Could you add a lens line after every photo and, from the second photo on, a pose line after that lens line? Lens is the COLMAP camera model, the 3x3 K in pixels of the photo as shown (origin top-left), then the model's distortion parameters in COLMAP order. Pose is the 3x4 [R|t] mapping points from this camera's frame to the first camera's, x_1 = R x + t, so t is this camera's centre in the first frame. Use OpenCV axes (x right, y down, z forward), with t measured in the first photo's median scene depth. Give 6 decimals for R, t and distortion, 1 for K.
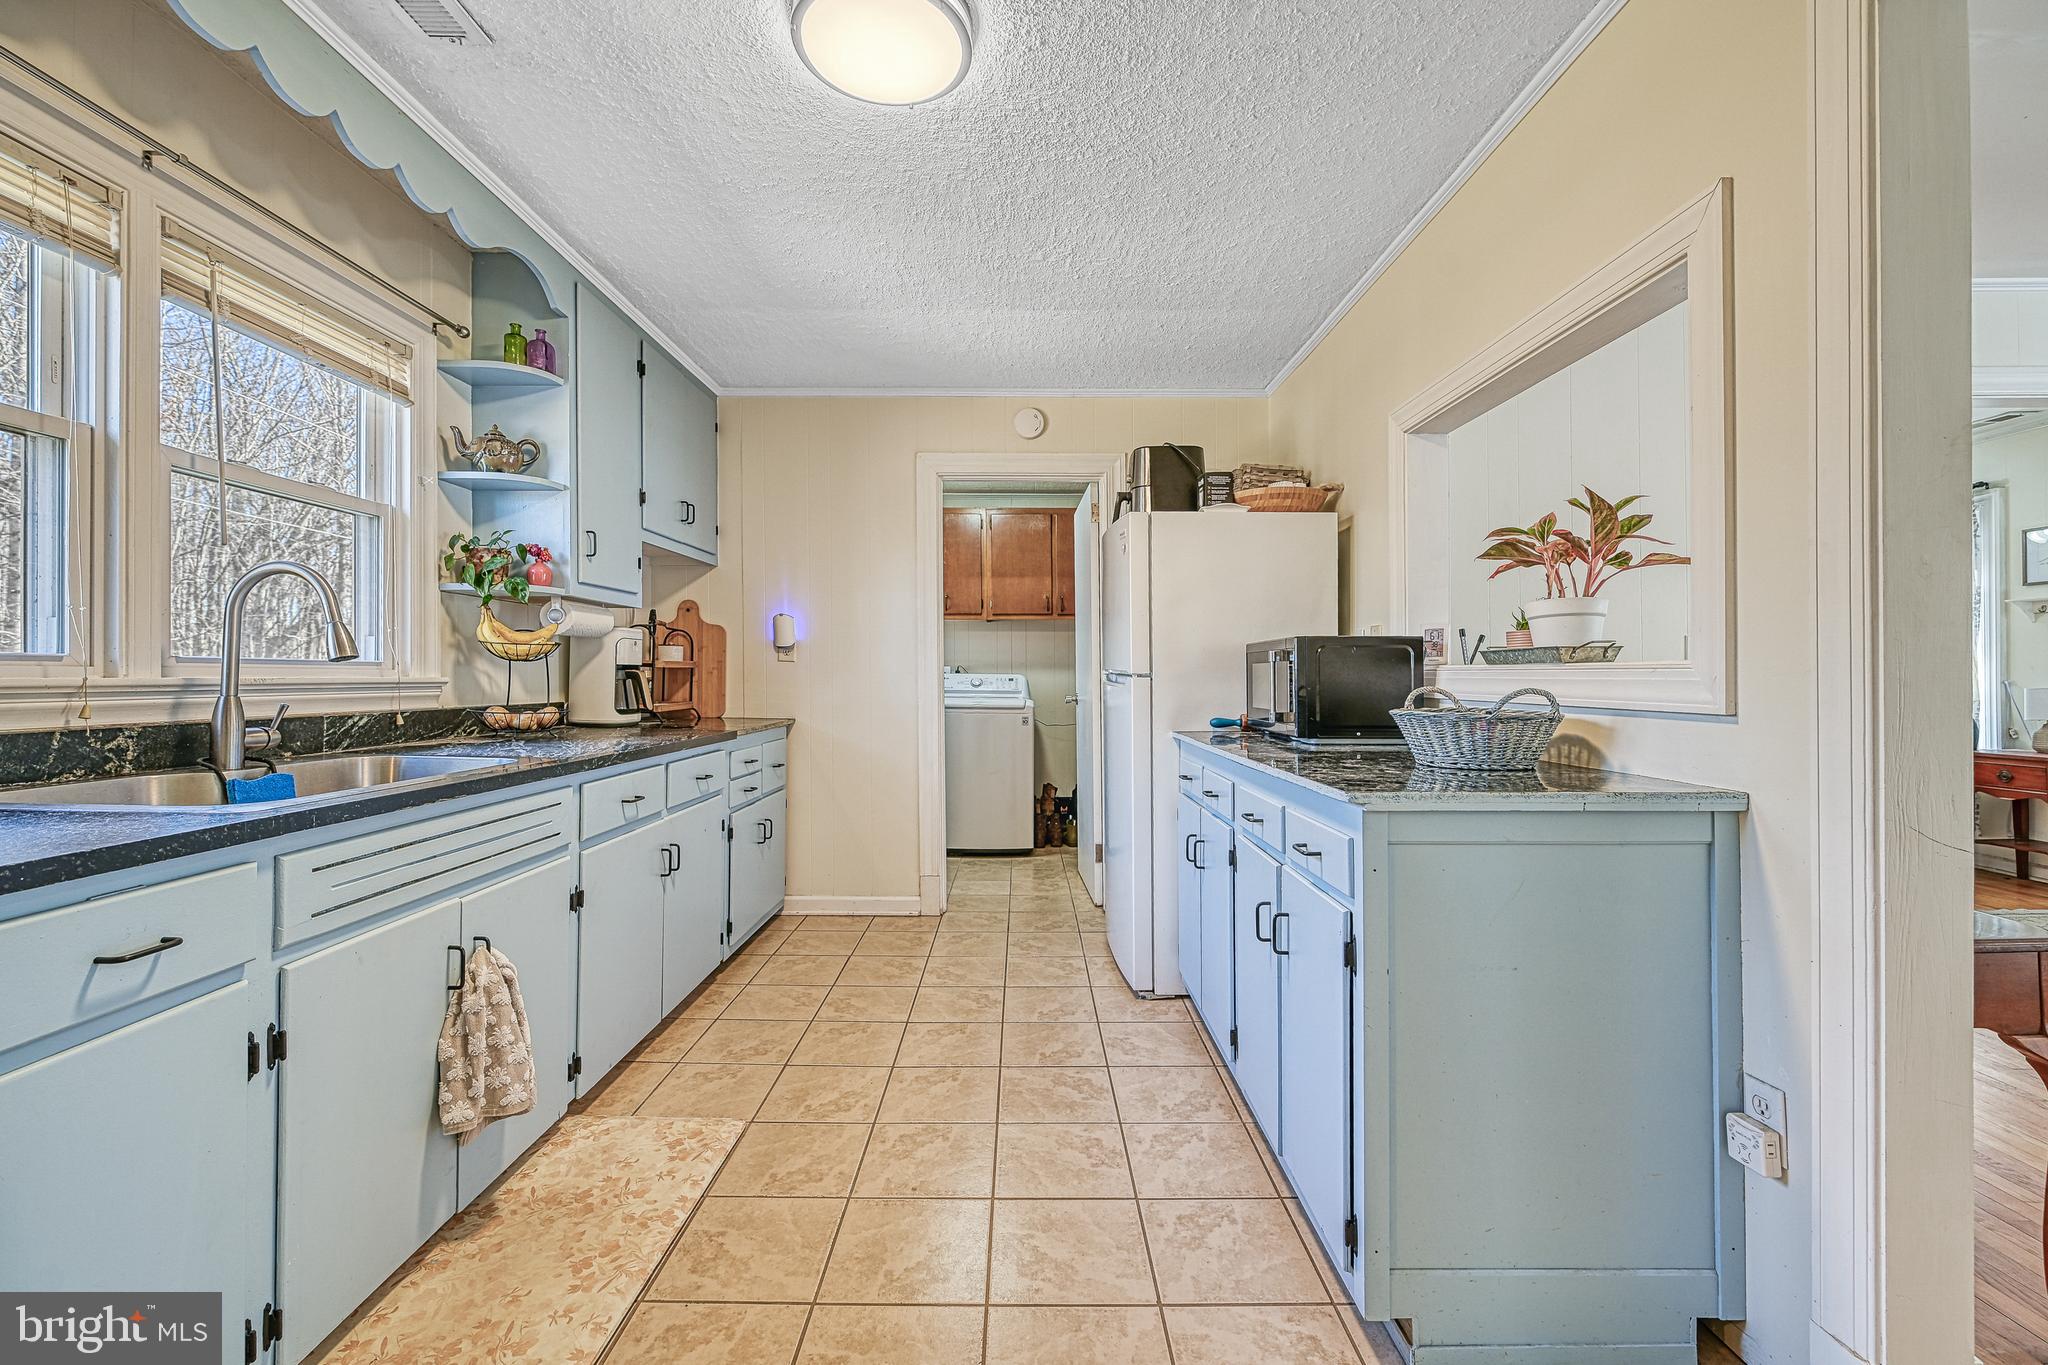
lens RADIAL K [[856.4, 0, 1023.2], [0, 856.4, 688.4], [0, 0, 1]] dist [0.000336, -0.000664]
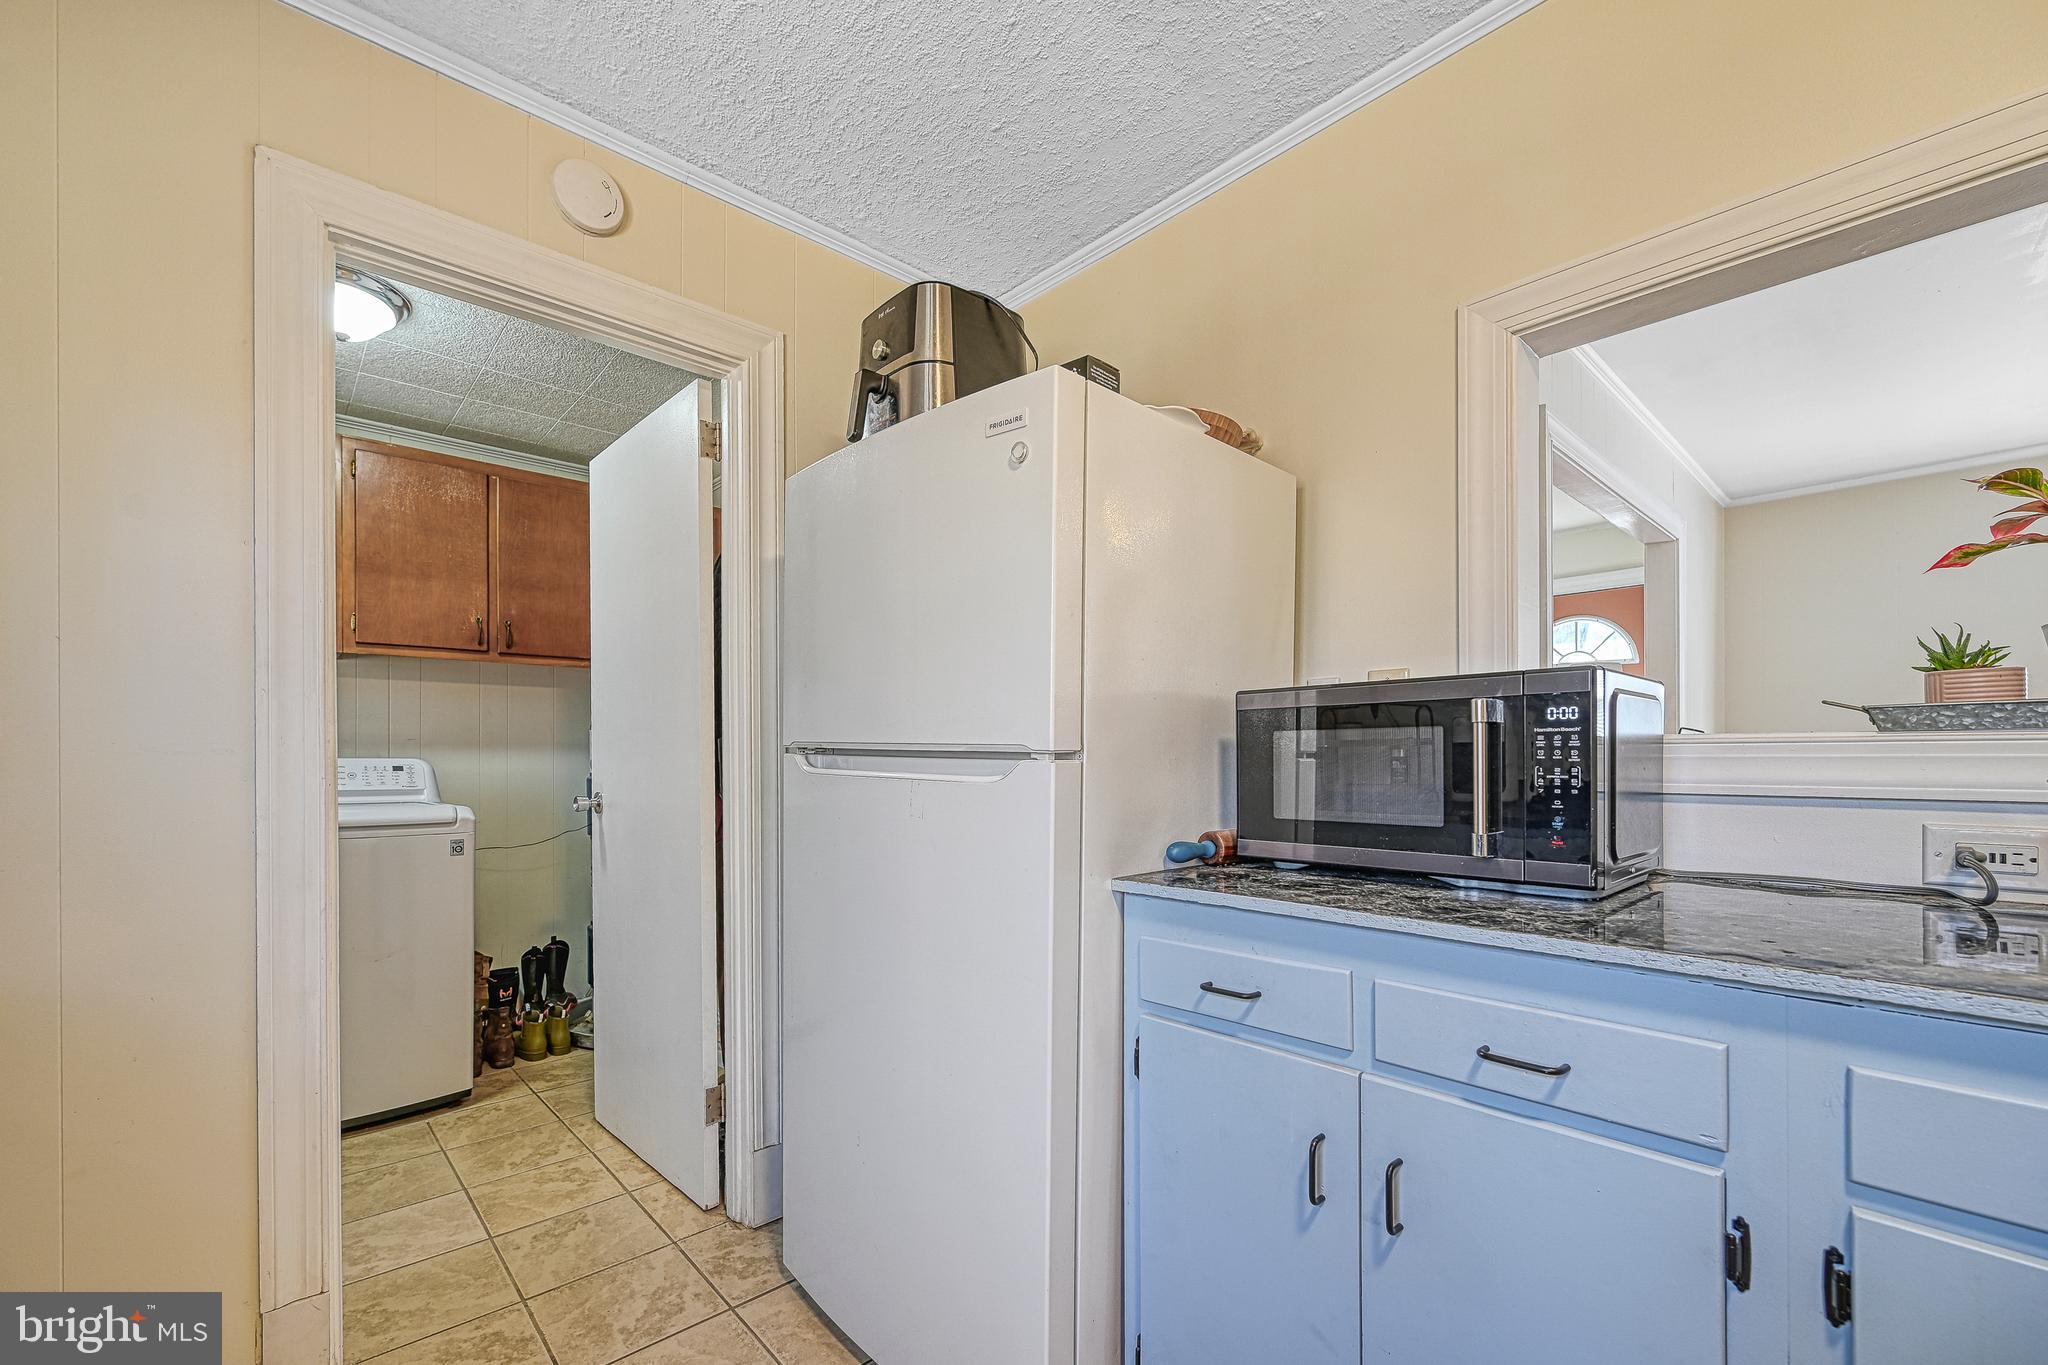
lens RADIAL K [[843.8, 0, 989.9], [0, 843.8, 756.9], [0, 0, 1]] dist [-0.000668, -0.000099]
pose [[0.748969, -0.002169, 0.662602, -0.196609], [0.015070, 0.999792, -0.013762, -0.010731], [-0.662434, 0.020292, 0.748845, 0.827494]]
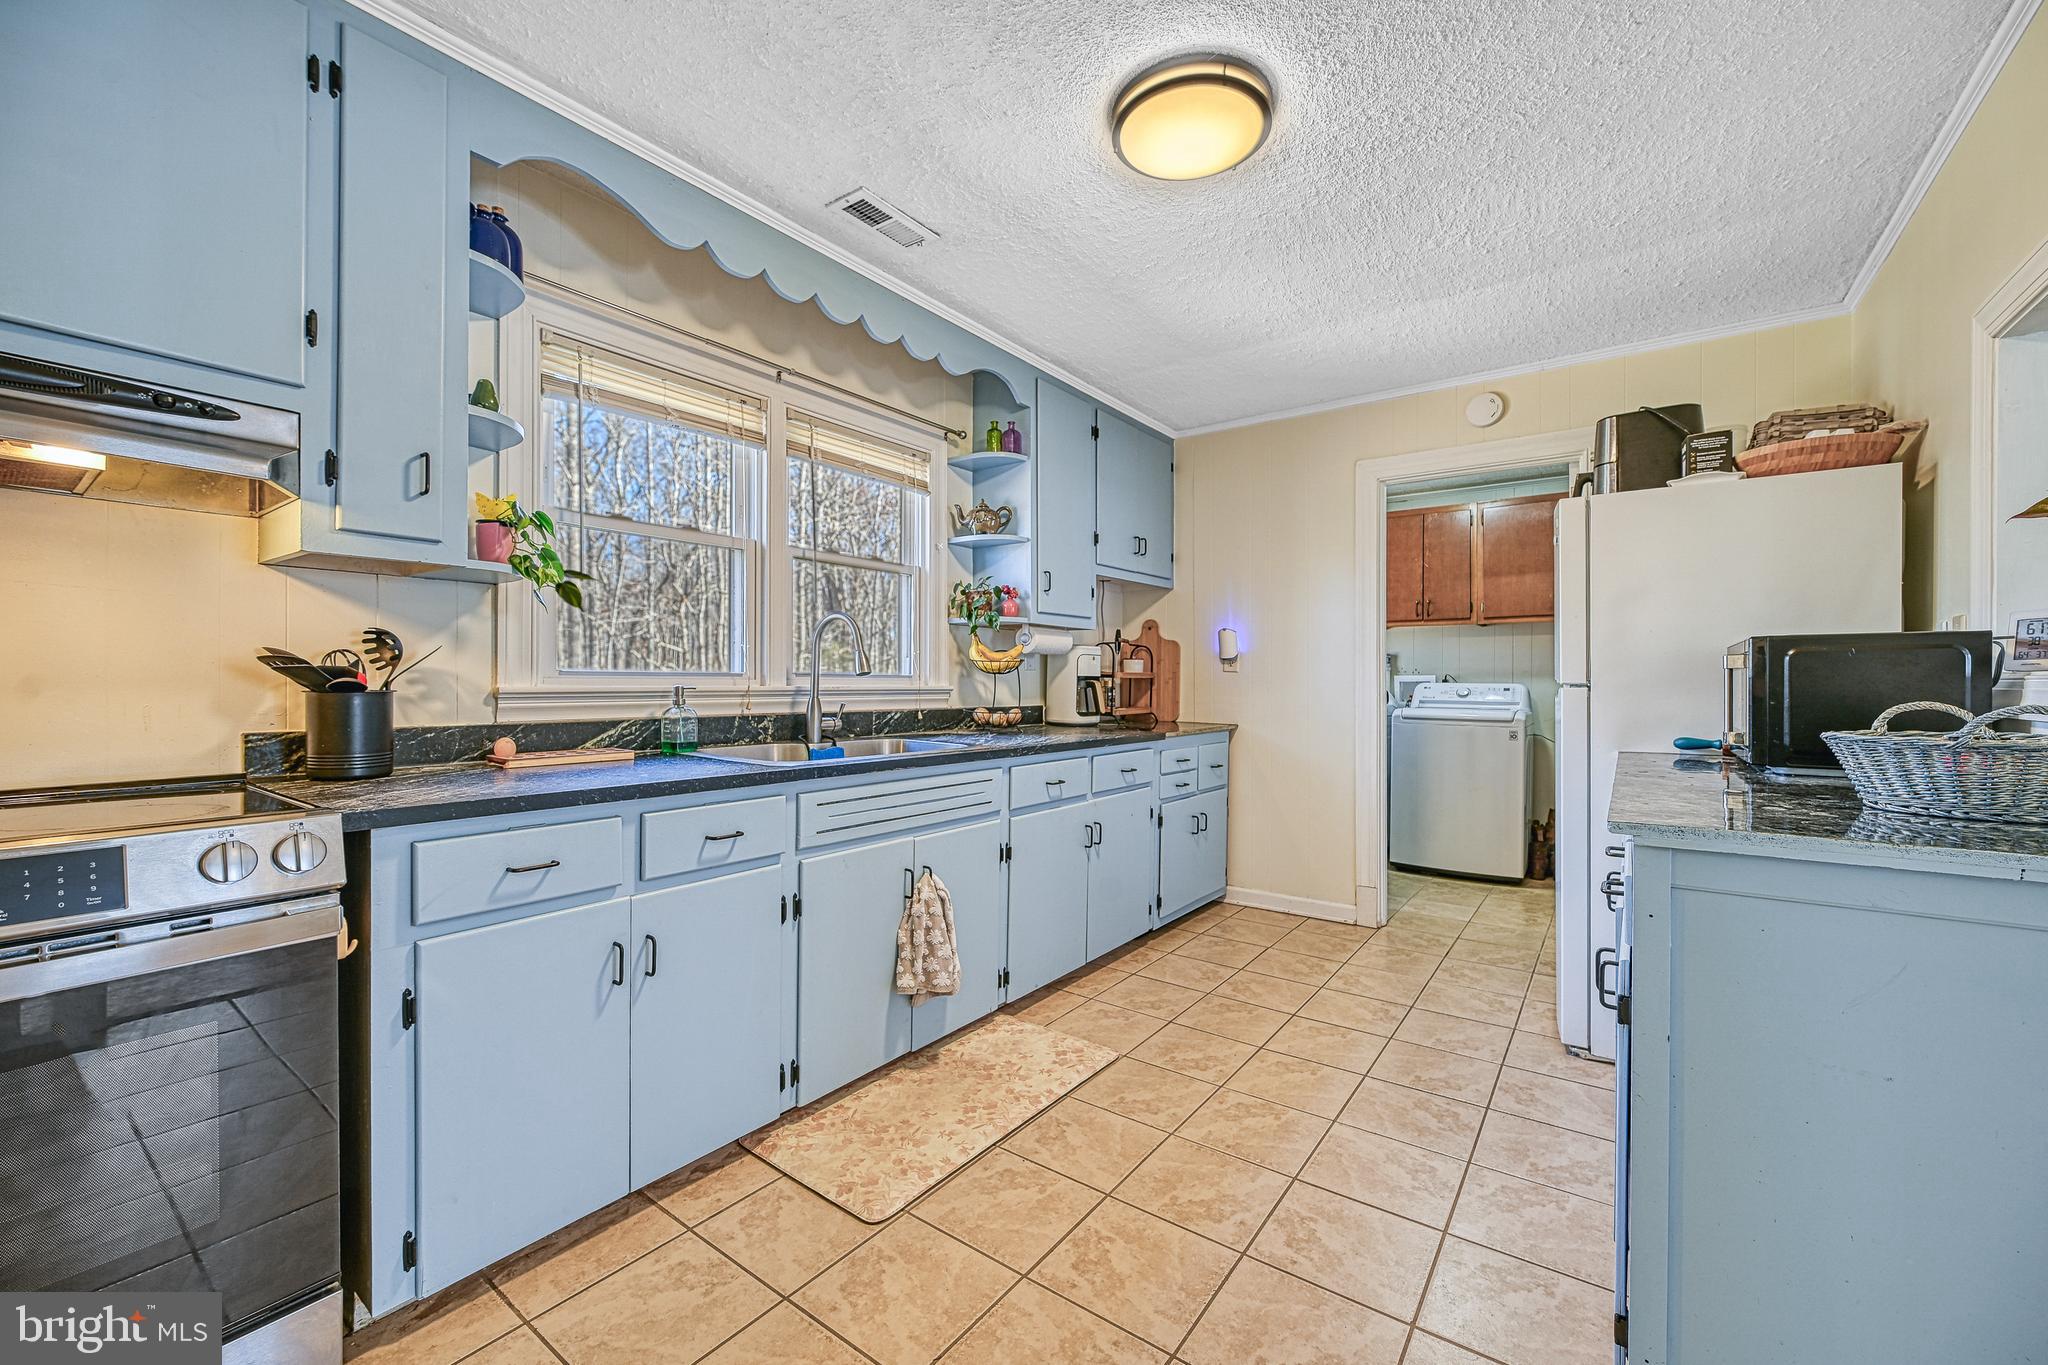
lens RADIAL K [[829.1, 0, 1018.2], [0, 829.1, 708.5], [0, 0, 1]] dist [0.001561, 0.000084]
pose [[0.802952, 0.018330, -0.595761, 0.214159], [-0.009975, 0.999800, 0.017316, -0.000921], [0.595960, -0.007961, 0.802975, -0.018940]]
